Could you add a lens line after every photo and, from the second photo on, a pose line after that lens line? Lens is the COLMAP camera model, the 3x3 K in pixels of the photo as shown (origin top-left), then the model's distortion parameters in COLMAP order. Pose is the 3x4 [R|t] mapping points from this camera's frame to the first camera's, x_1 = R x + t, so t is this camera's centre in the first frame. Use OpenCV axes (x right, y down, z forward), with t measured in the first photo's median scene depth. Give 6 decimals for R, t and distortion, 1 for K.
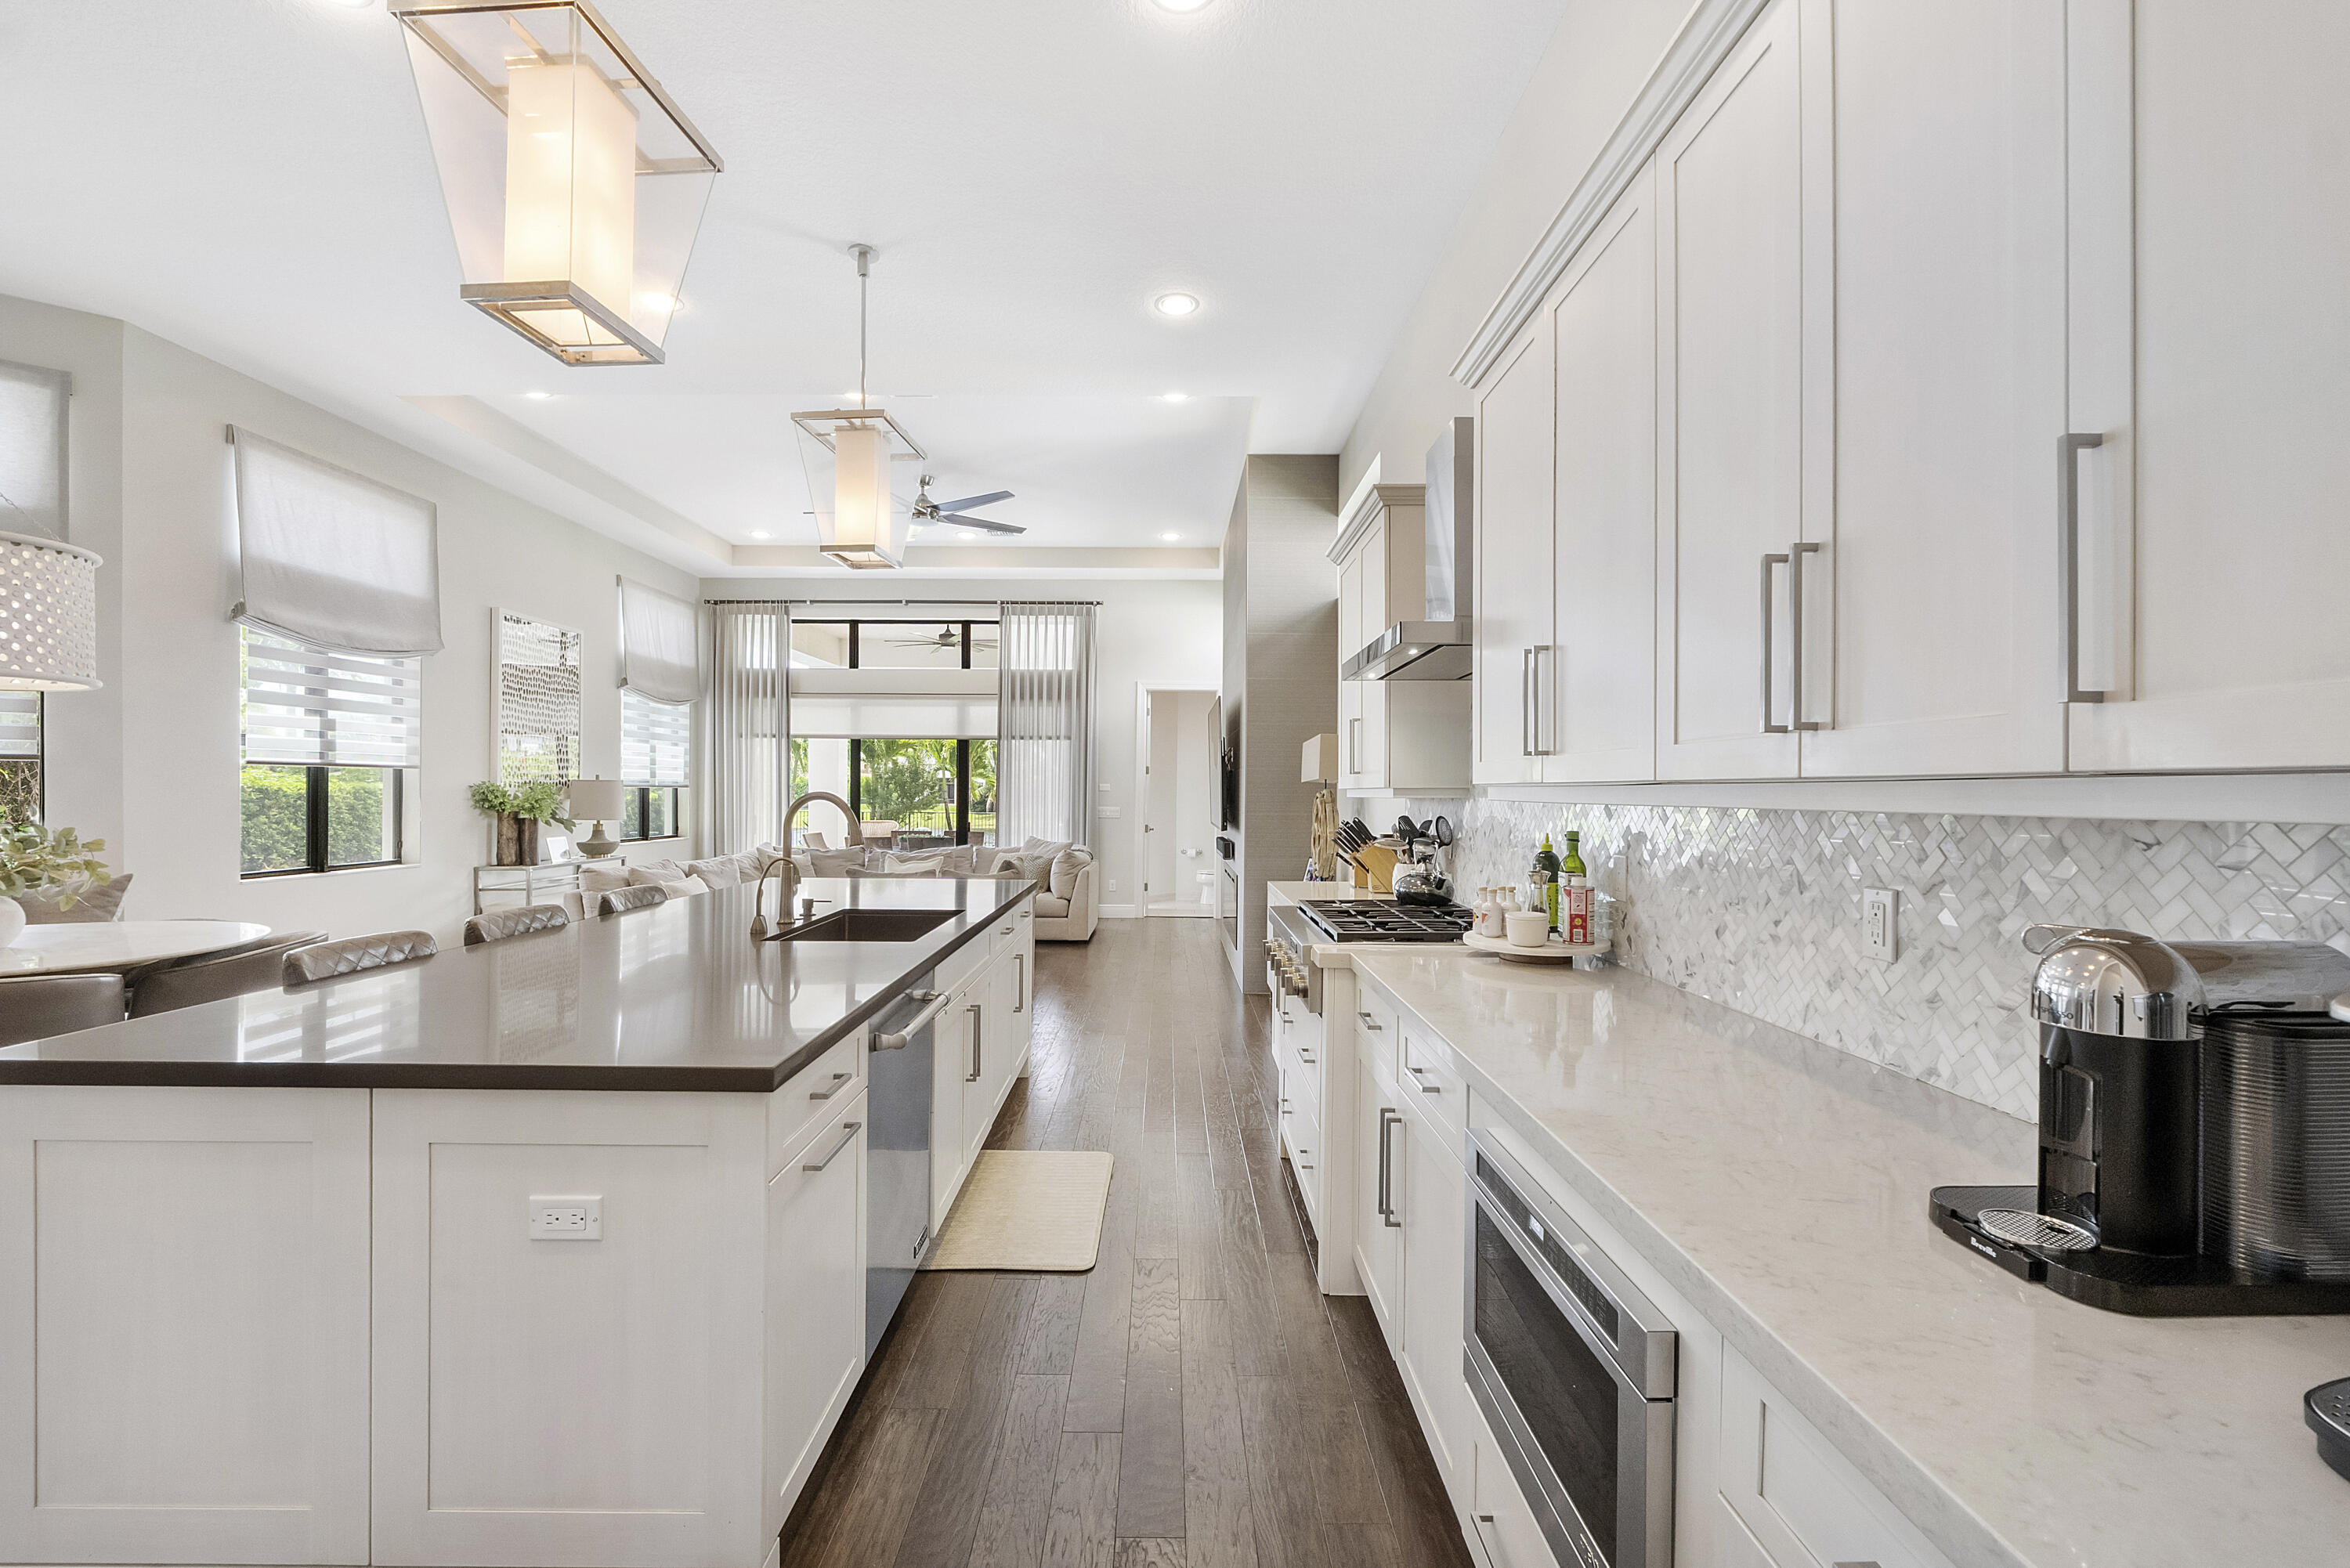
lens RADIAL K [[990.7, 0, 1173.6], [0, 990.7, 793.7], [0, 0, 1]] dist [-0.006631, -0.000127]
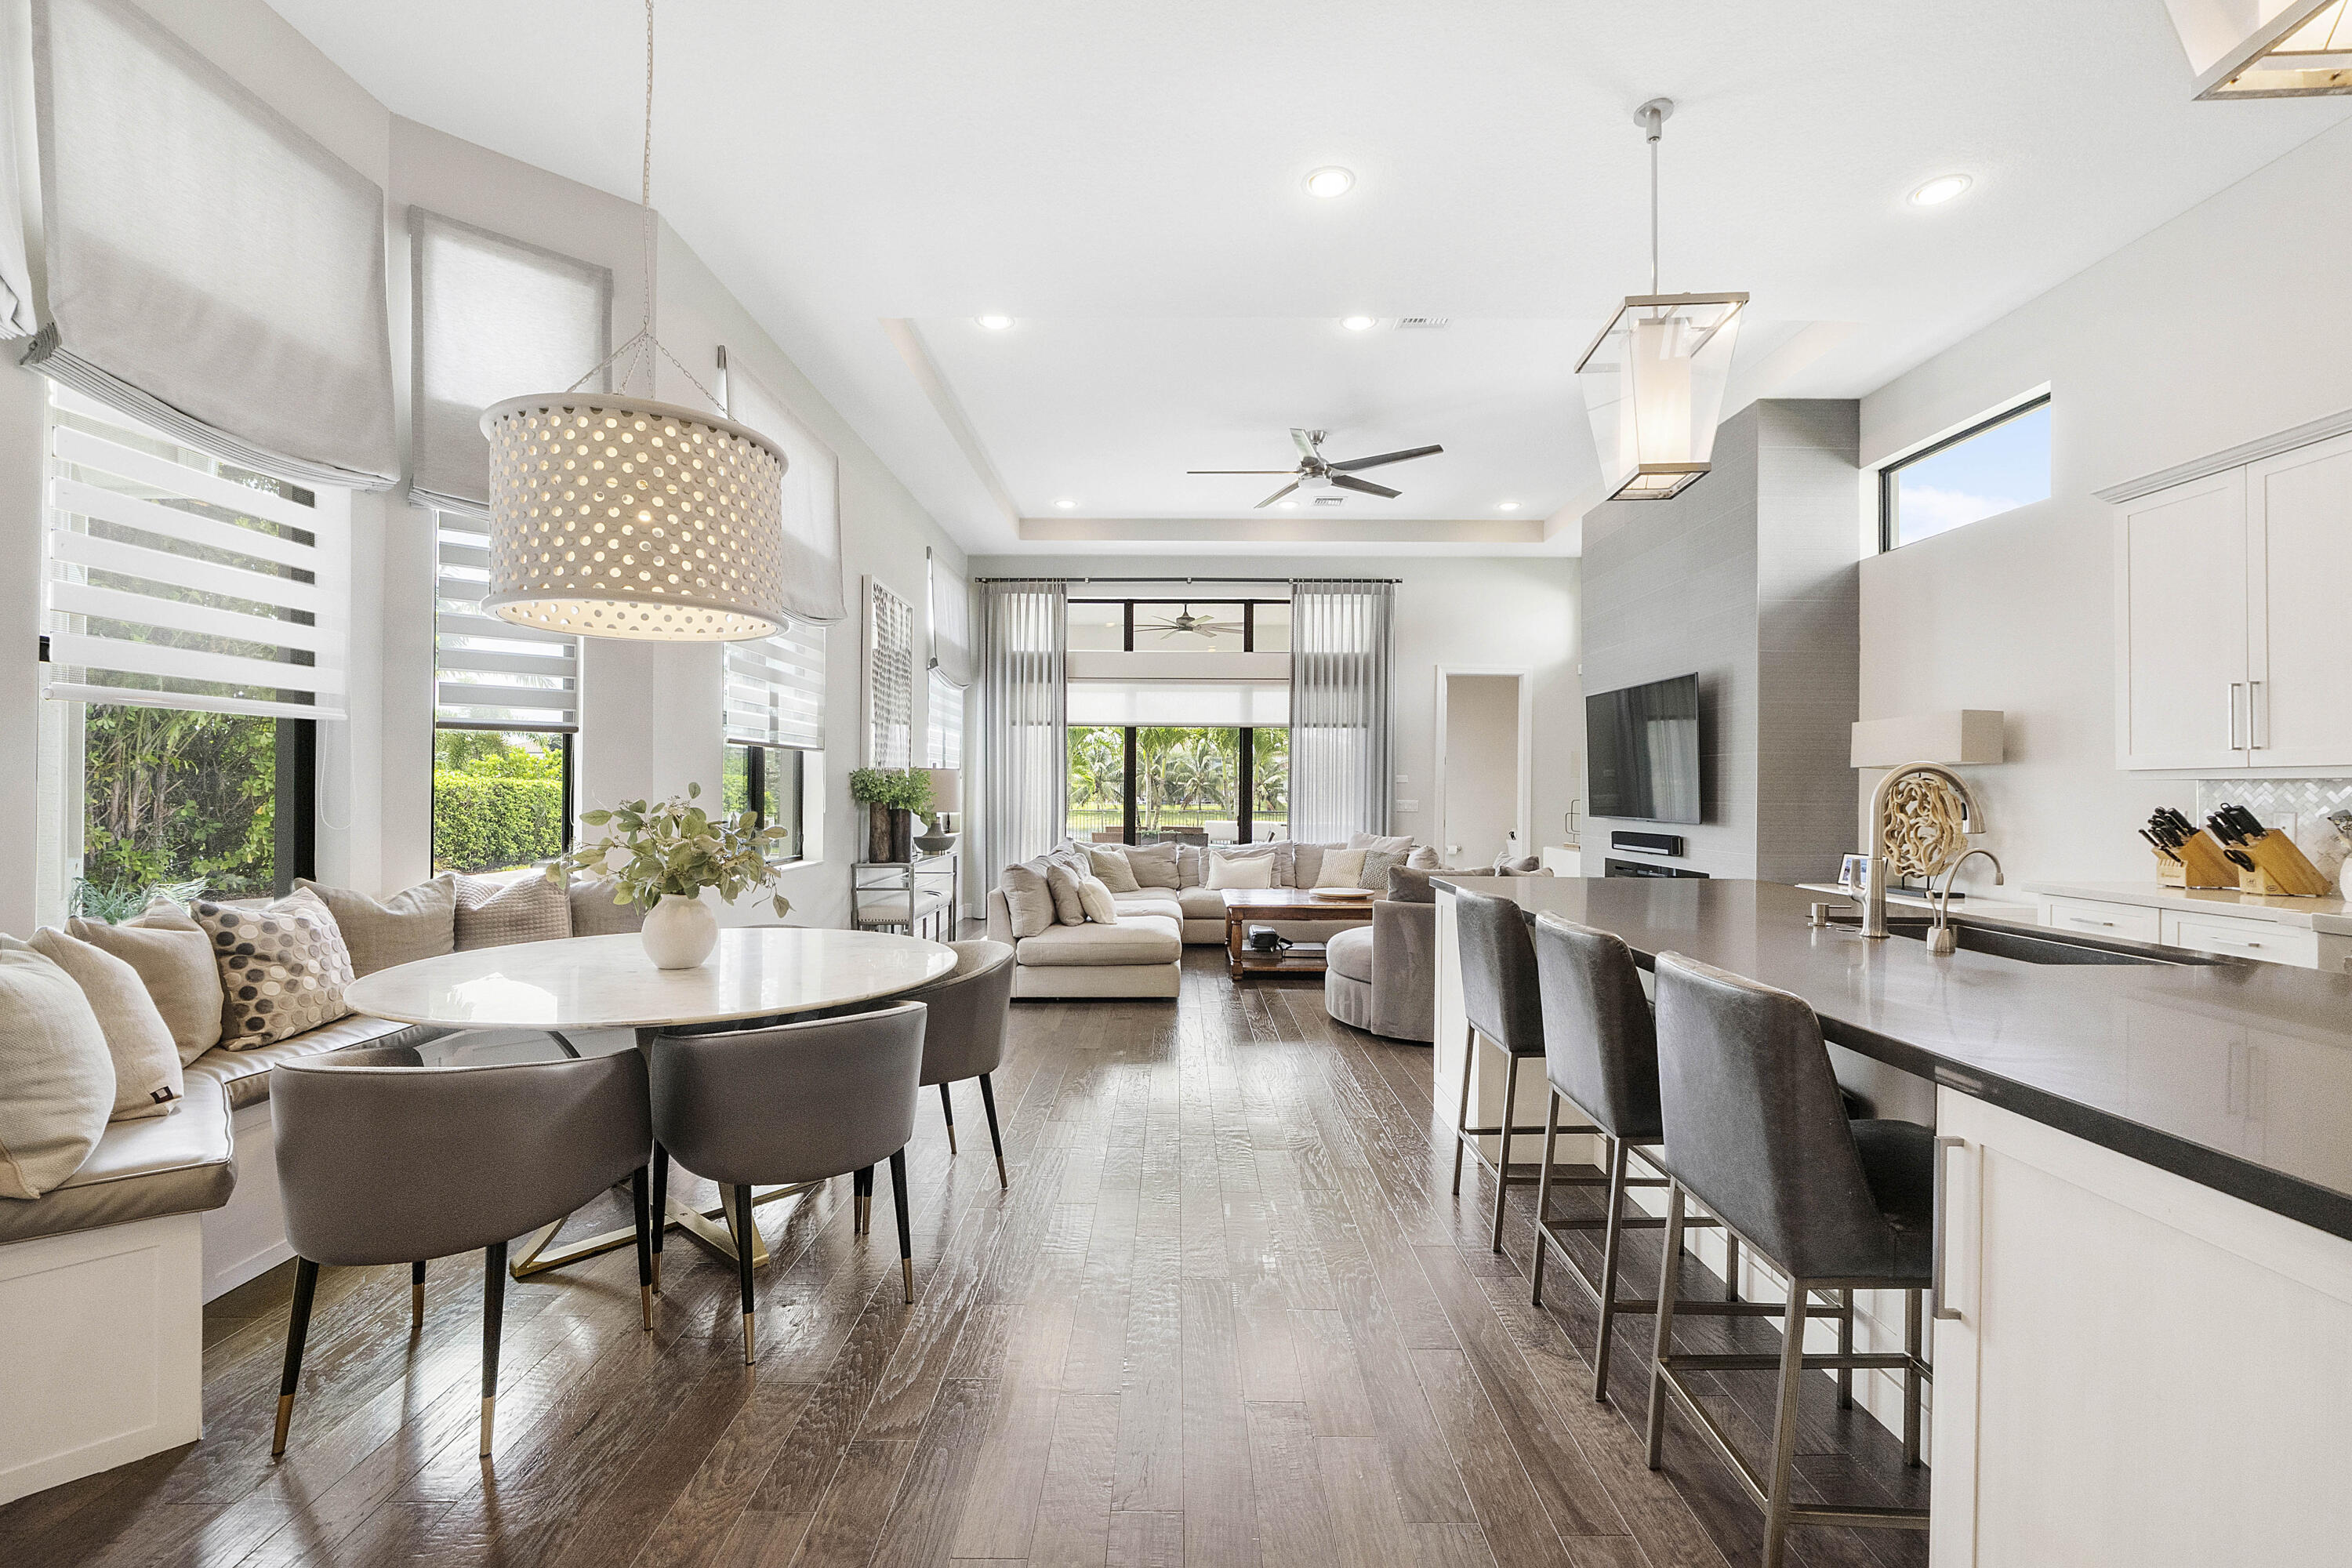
lens RADIAL K [[985.2, 0, 1181.5], [0, 985.2, 785.9], [0, 0, 1]] dist [-0.008595, -0.000080]
pose [[0.999998, -0.000655, -0.001907, -0.362922], [0.000641, 0.999973, -0.007362, 0.009198], [0.001912, 0.007360, 0.999971, 0.097312]]
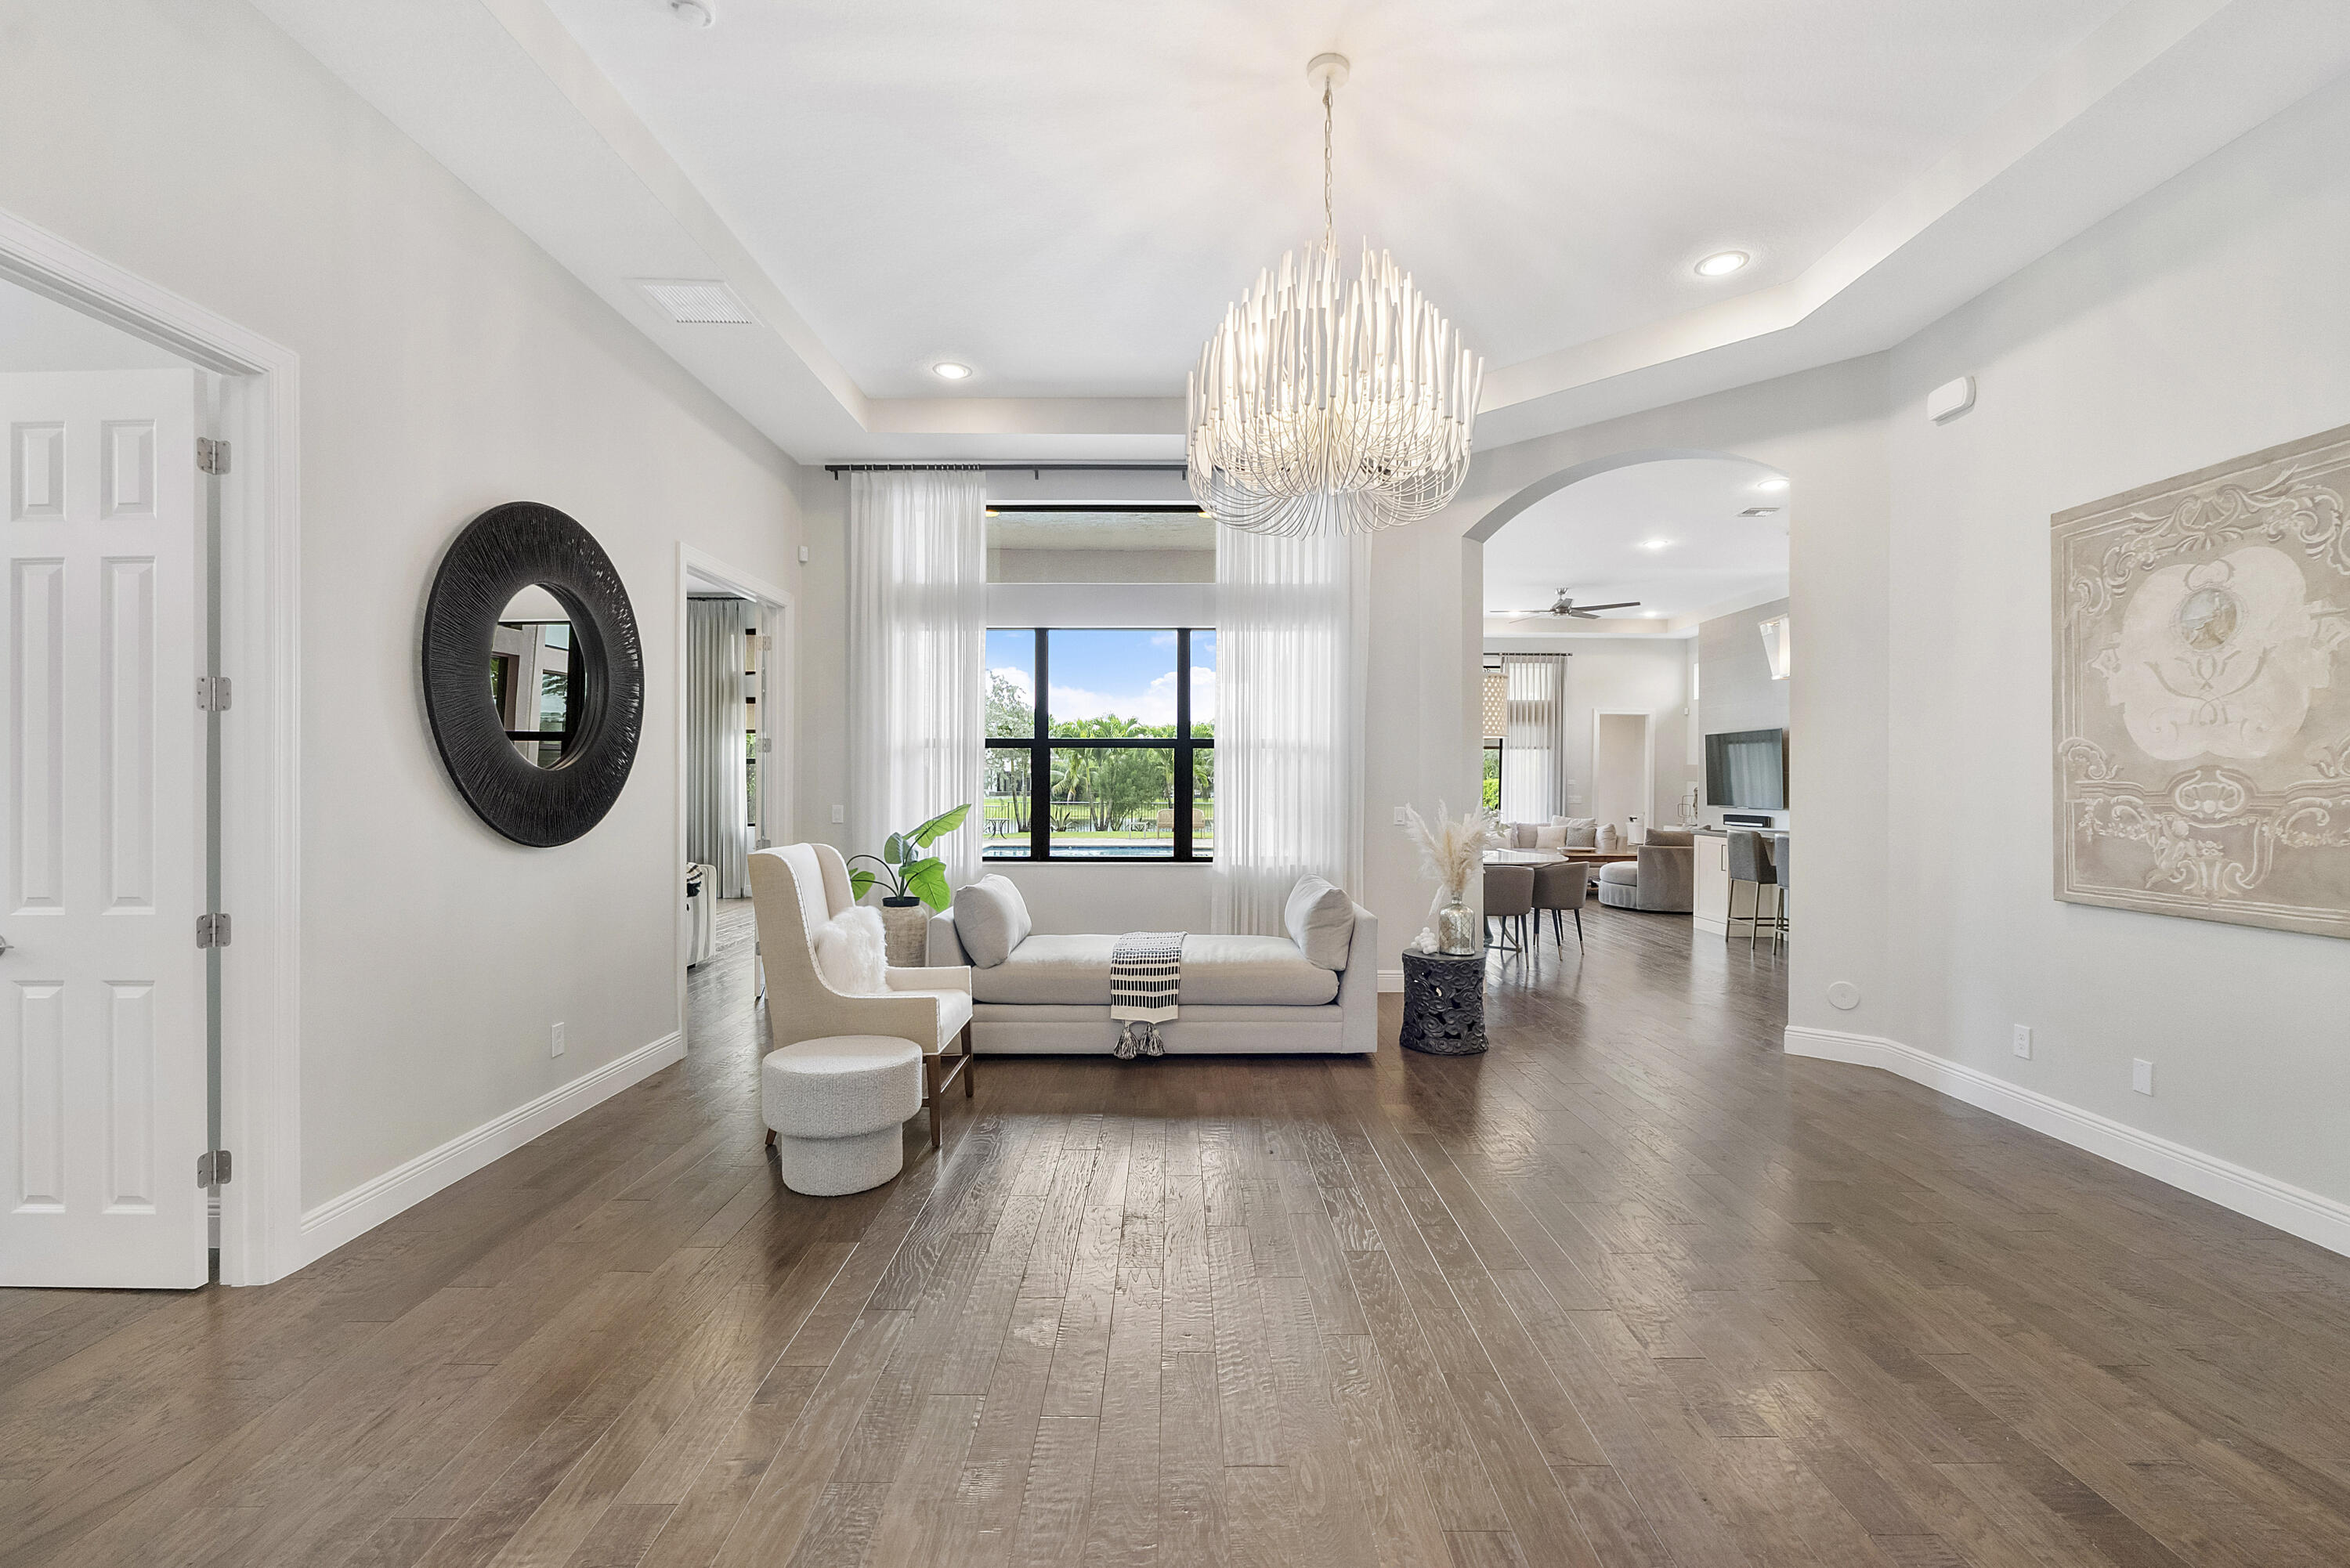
lens RADIAL K [[989.0, 0, 1179.9], [0, 989.0, 788.3], [0, 0, 1]] dist [-0.008357, 0.000359]
pose [[0.999996, -0.002289, -0.001592, -0.837459], [0.002291, 0.999996, 0.001401, -0.001119], [0.001589, -0.001404, 0.999998, -0.572679]]
